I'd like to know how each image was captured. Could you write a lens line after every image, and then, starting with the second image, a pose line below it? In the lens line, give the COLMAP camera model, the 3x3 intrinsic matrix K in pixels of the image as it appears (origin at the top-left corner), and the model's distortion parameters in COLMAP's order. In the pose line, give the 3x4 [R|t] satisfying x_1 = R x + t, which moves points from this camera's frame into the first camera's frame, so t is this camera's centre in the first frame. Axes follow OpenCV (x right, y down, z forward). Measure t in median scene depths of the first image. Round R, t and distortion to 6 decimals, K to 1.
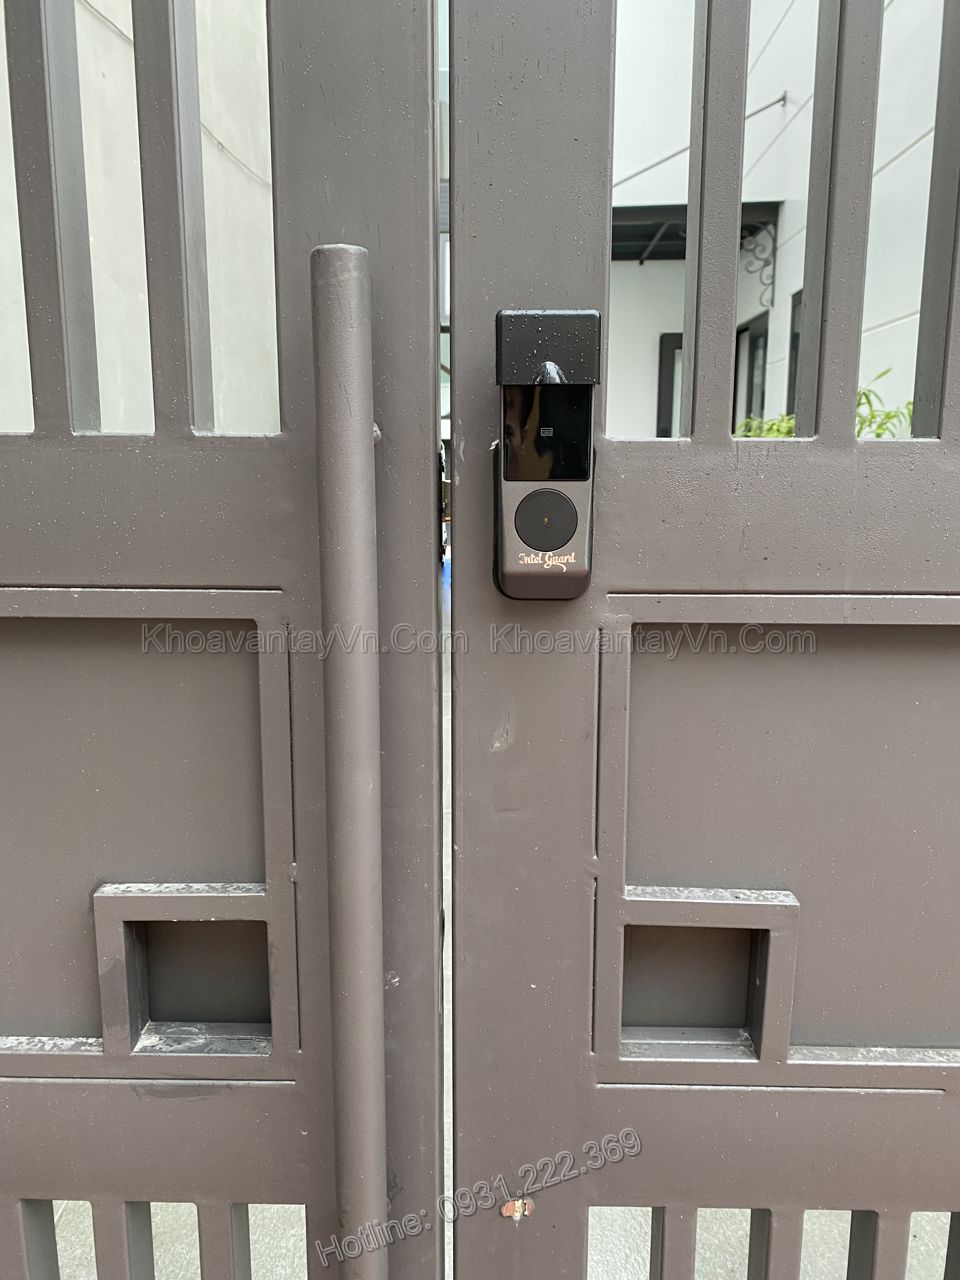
lens RADIAL K [[989.6, 0, 480.0], [0, 989.6, 640.0], [0, 0, 1]] dist [0.003394, 0.141957]
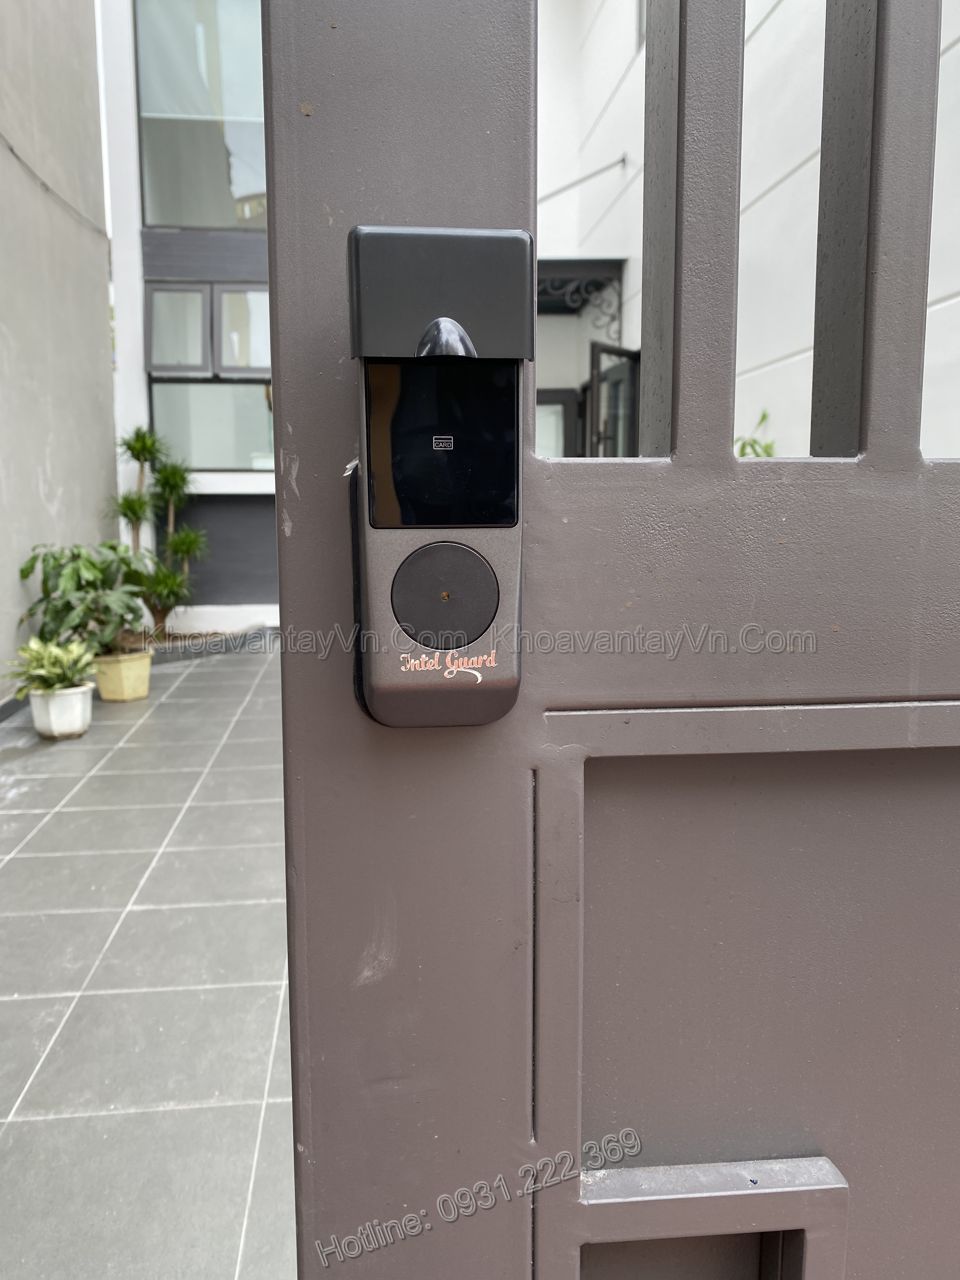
lens RADIAL K [[989.1, 0, 480.0], [0, 989.1, 640.0], [0, 0, 1]] dist [0.046723, -0.002718]
pose [[0.989050, -0.023210, 0.145746, 0.002053], [0.030895, 0.998237, -0.050687, -0.061320], [-0.144312, 0.054635, 0.988023, 0.404090]]
